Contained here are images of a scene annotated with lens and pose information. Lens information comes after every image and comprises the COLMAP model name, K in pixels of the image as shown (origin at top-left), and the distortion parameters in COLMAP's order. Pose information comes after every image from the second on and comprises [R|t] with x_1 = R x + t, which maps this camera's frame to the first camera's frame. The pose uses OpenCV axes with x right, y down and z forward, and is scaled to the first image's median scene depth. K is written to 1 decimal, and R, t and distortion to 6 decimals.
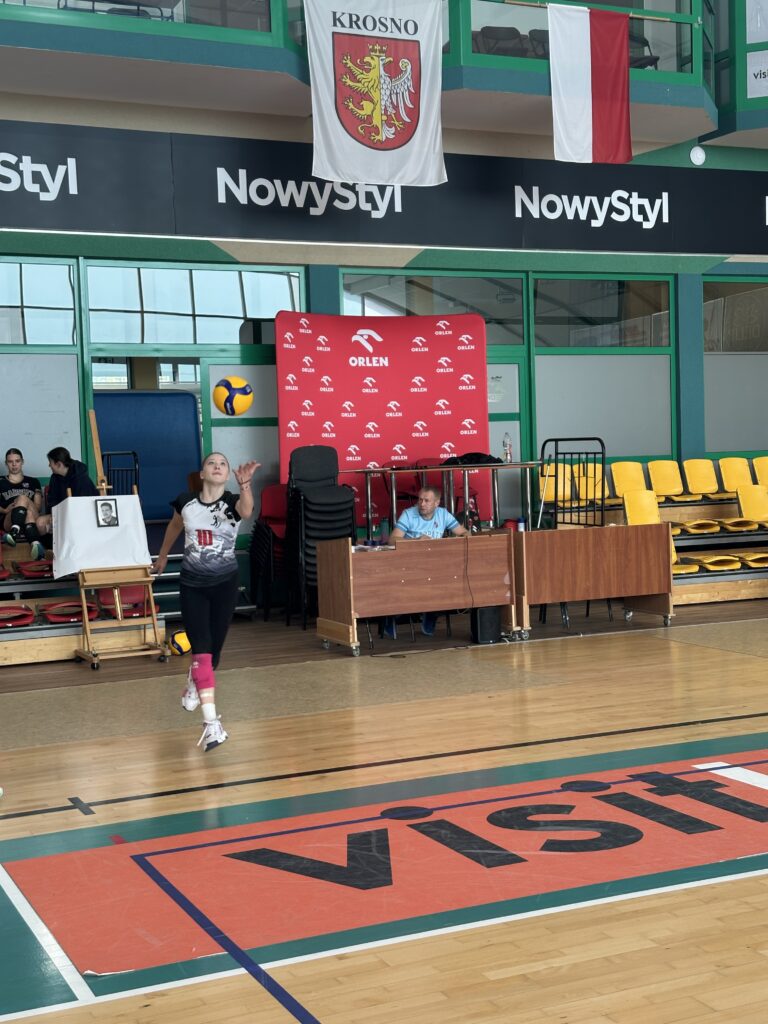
lens RADIAL K [[1414.6, 0, 378.8], [0, 1414.6, 503.2], [0, 0, 1]] dist [0.213865, -0.417613]
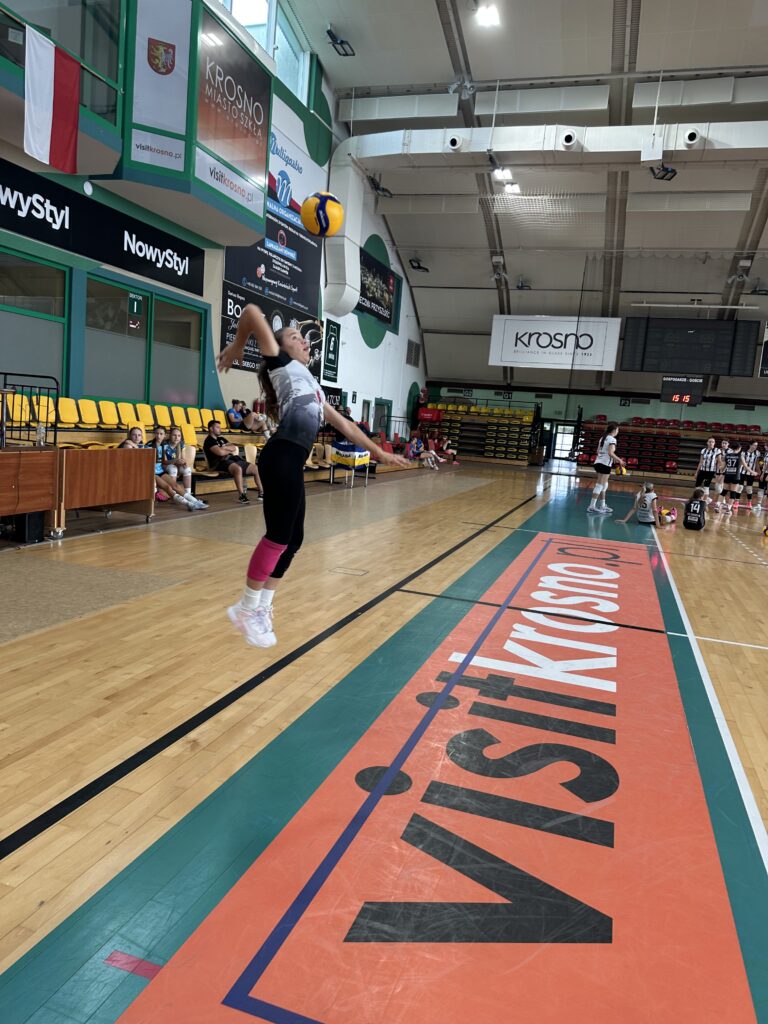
lens RADIAL K [[717.9, 0, 384.0], [0, 717.9, 512.0], [0, 0, 1]] dist [0.072206, -0.117863]
pose [[0.669841, -0.001397, 0.742504, -0.166725], [-0.078246, 0.994297, 0.072459, 0.007017], [-0.738371, -0.106634, 0.665911, 0.366961]]
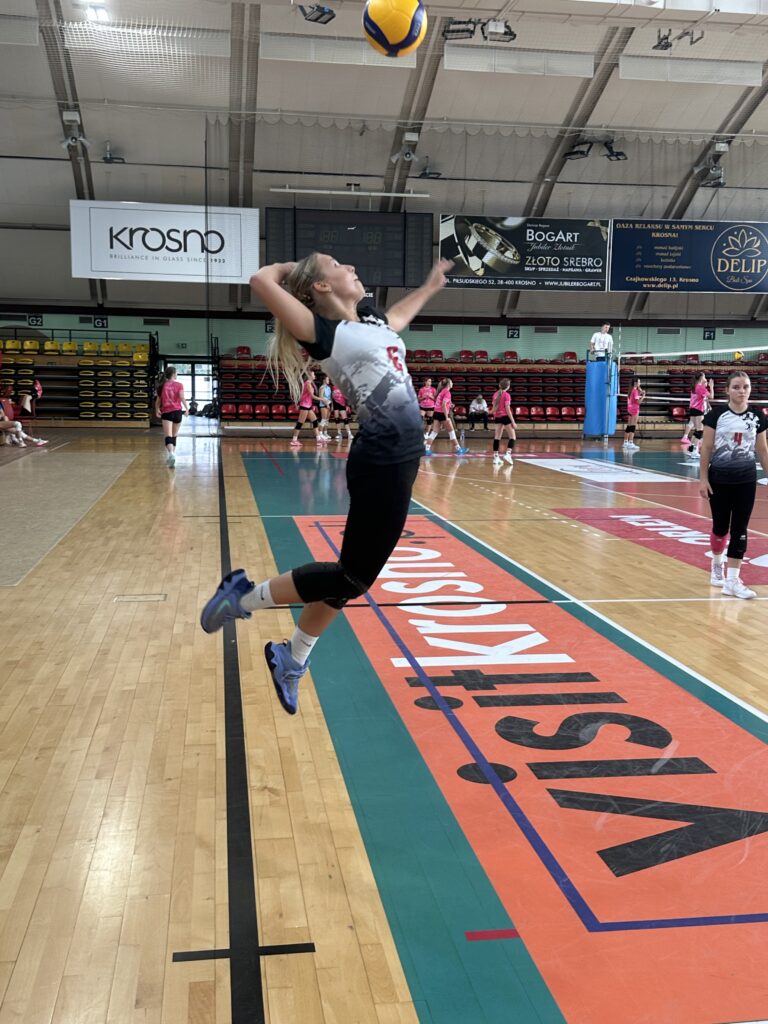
lens RADIAL K [[1101.4, 0, 390.0], [0, 1101.4, 502.4], [0, 0, 1]] dist [0.216480, -0.487322]
pose [[0.264846, -0.065841, 0.962040, -0.332942], [0.012653, 0.997818, 0.064806, 0.003141], [-0.964208, -0.004991, 0.265101, 0.452776]]
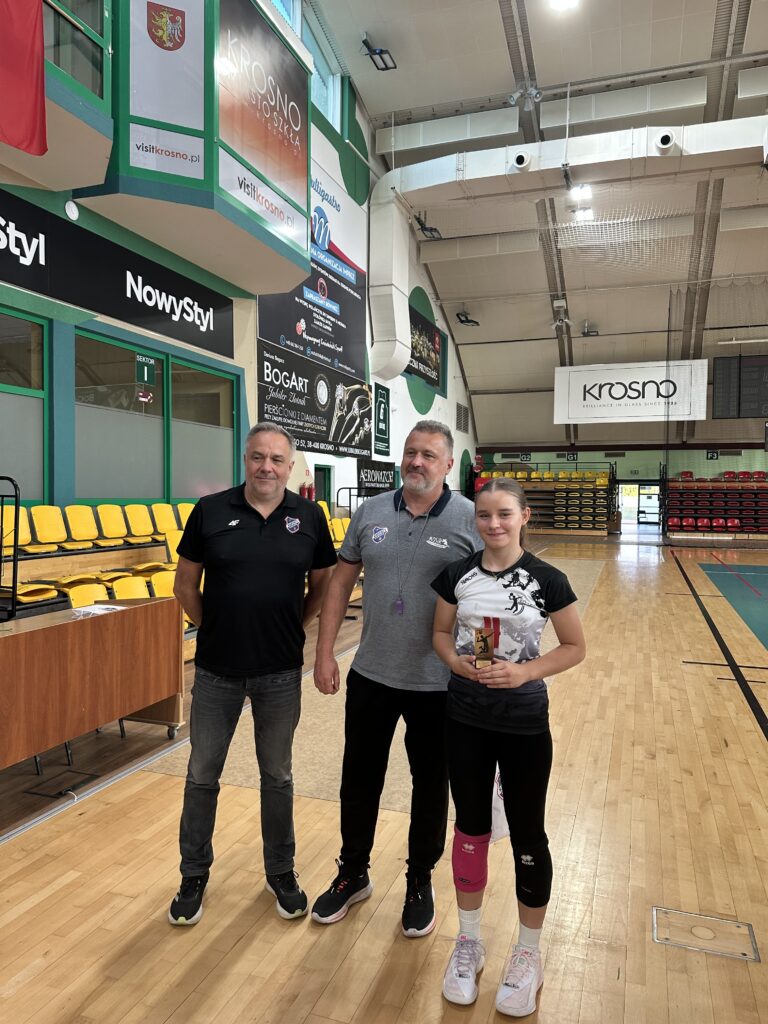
lens RADIAL K [[714.2, 0, 384.6], [0, 714.2, 521.1], [0, 0, 1]] dist [0.075742, -0.119299]
pose [[0.691721, 0.014483, 0.722019, 0.010198], [-0.007618, 0.999890, -0.012759, -0.021243], [-0.722124, 0.003325, 0.691755, 0.674506]]
